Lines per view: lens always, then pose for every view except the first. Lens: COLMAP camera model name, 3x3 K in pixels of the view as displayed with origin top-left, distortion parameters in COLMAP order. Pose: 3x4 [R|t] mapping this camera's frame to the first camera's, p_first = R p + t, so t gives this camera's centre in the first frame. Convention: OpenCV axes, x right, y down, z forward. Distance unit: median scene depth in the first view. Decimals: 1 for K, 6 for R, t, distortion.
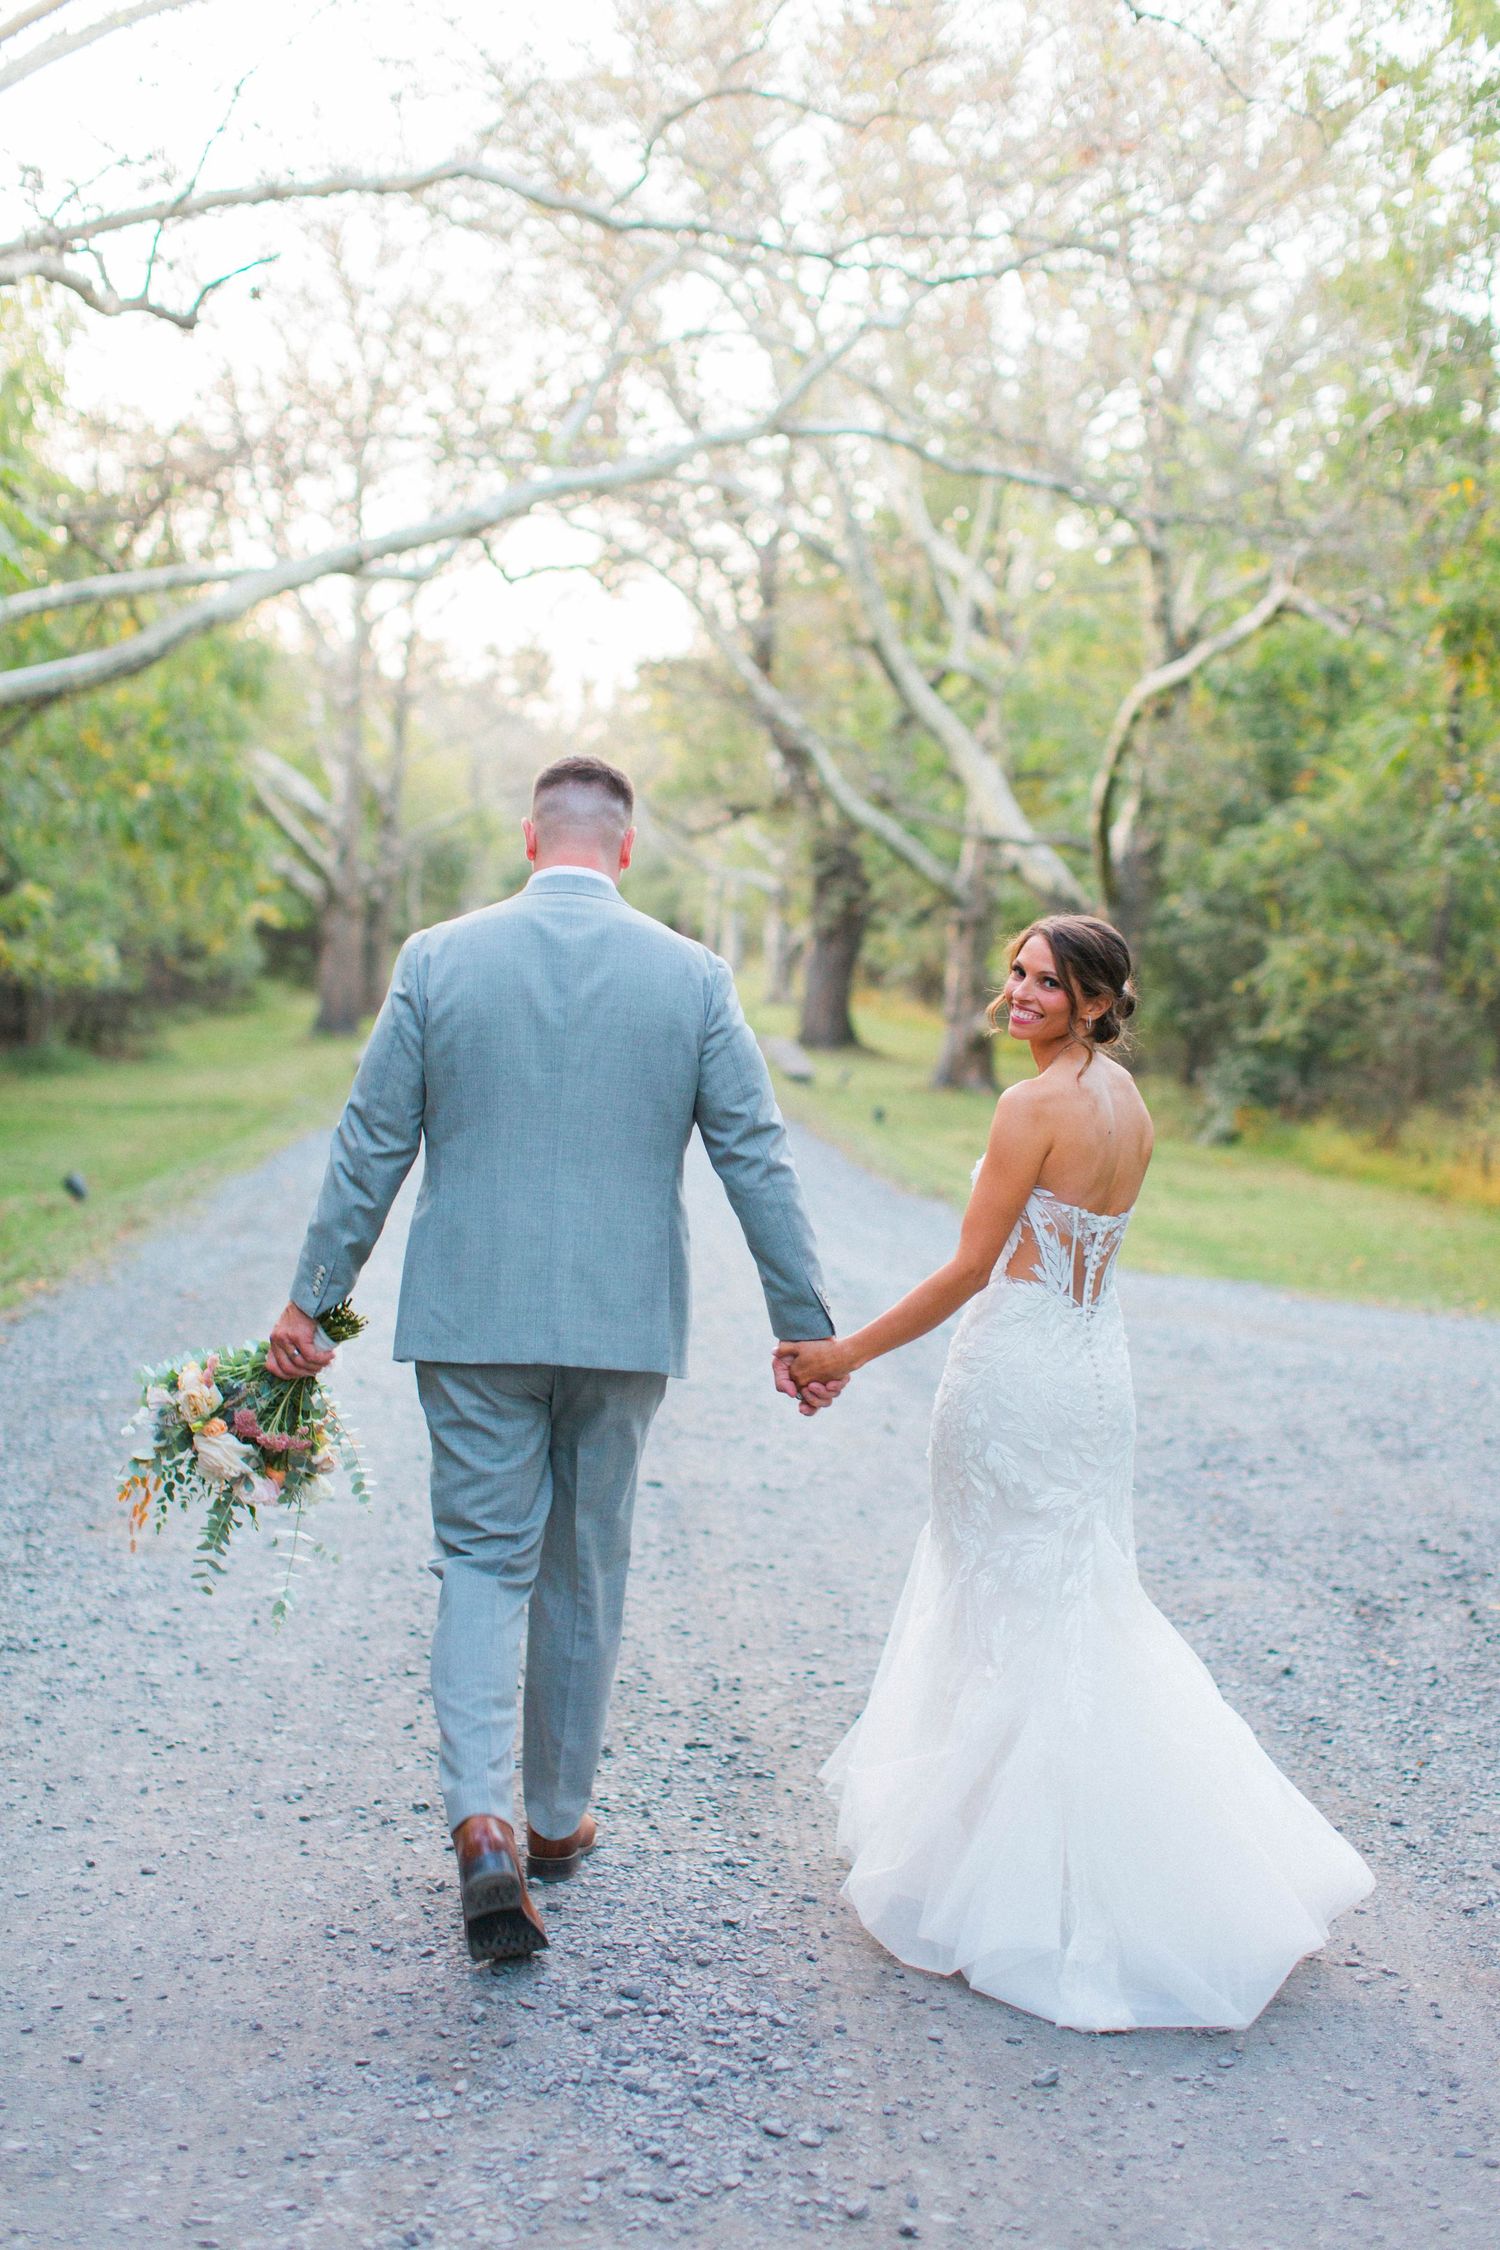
lens RADIAL K [[3160.3, 0, 746.3], [0, 3160.3, 1138.0], [0, 0, 1]] dist [0.051073, 0.000000]
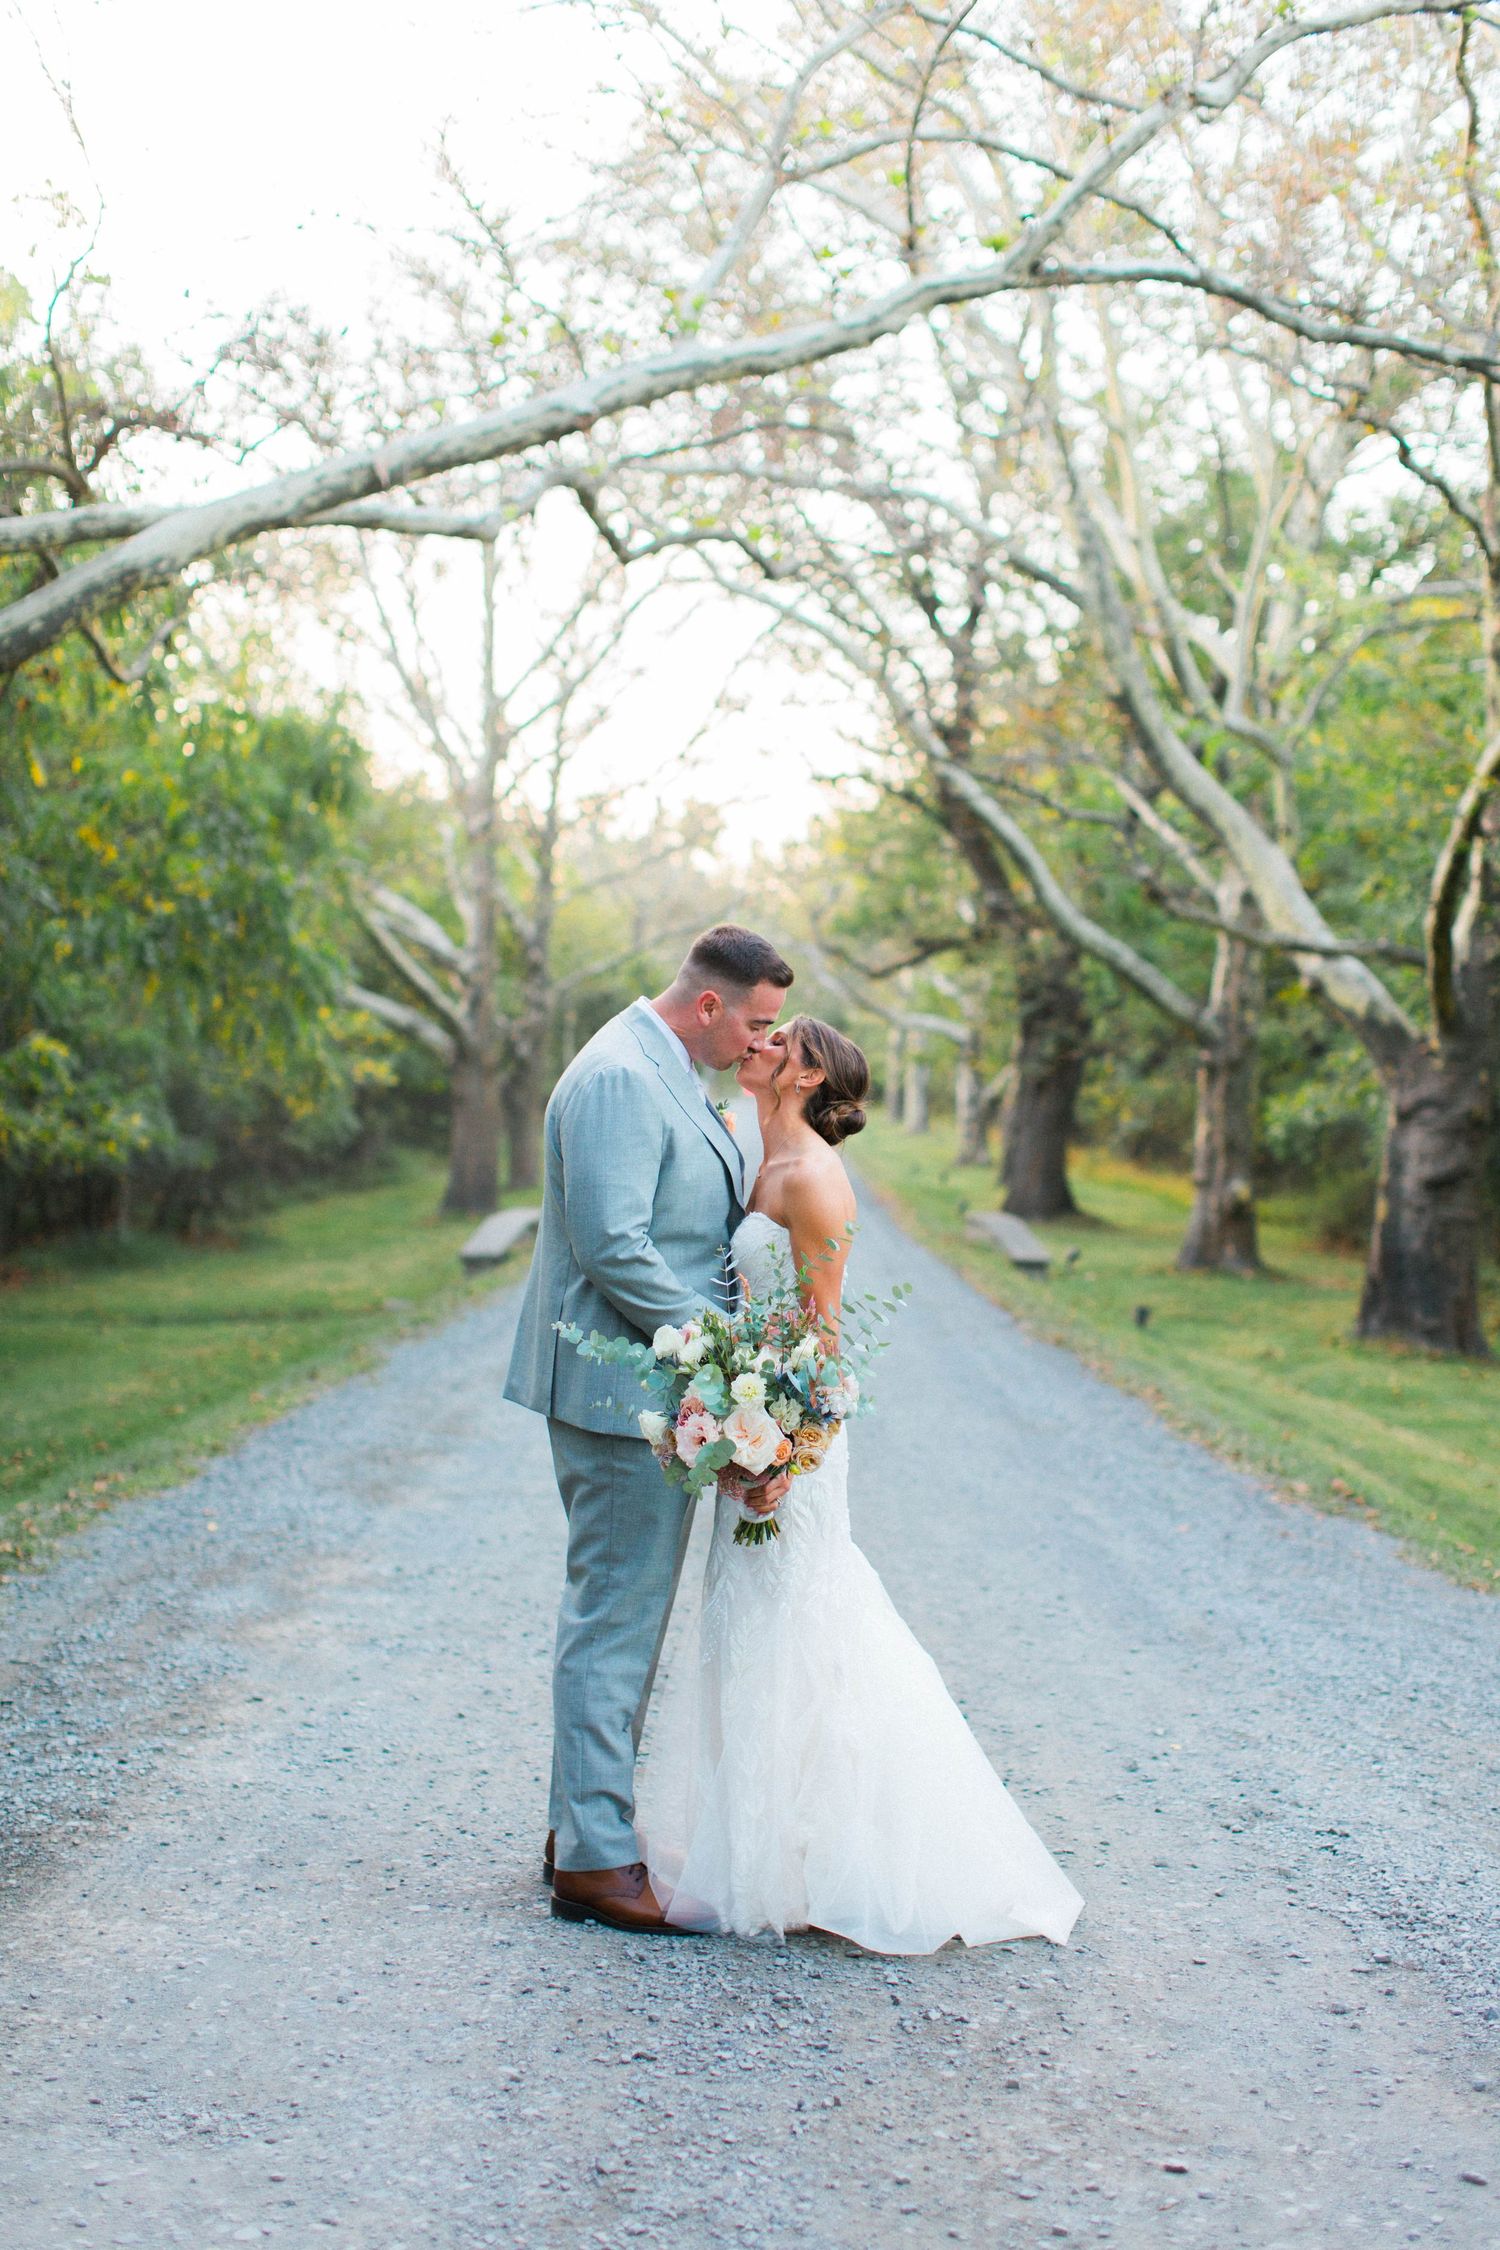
lens RADIAL K [[3160.3, 0, 748.6], [0, 3160.3, 1126.8], [0, 0, 1]] dist [0.051073, 0.000000]
pose [[0.998359, -0.018716, -0.054113, -0.006717], [0.015750, 0.998377, -0.054731, -0.007857], [0.055049, 0.053789, 0.997034, 0.149173]]
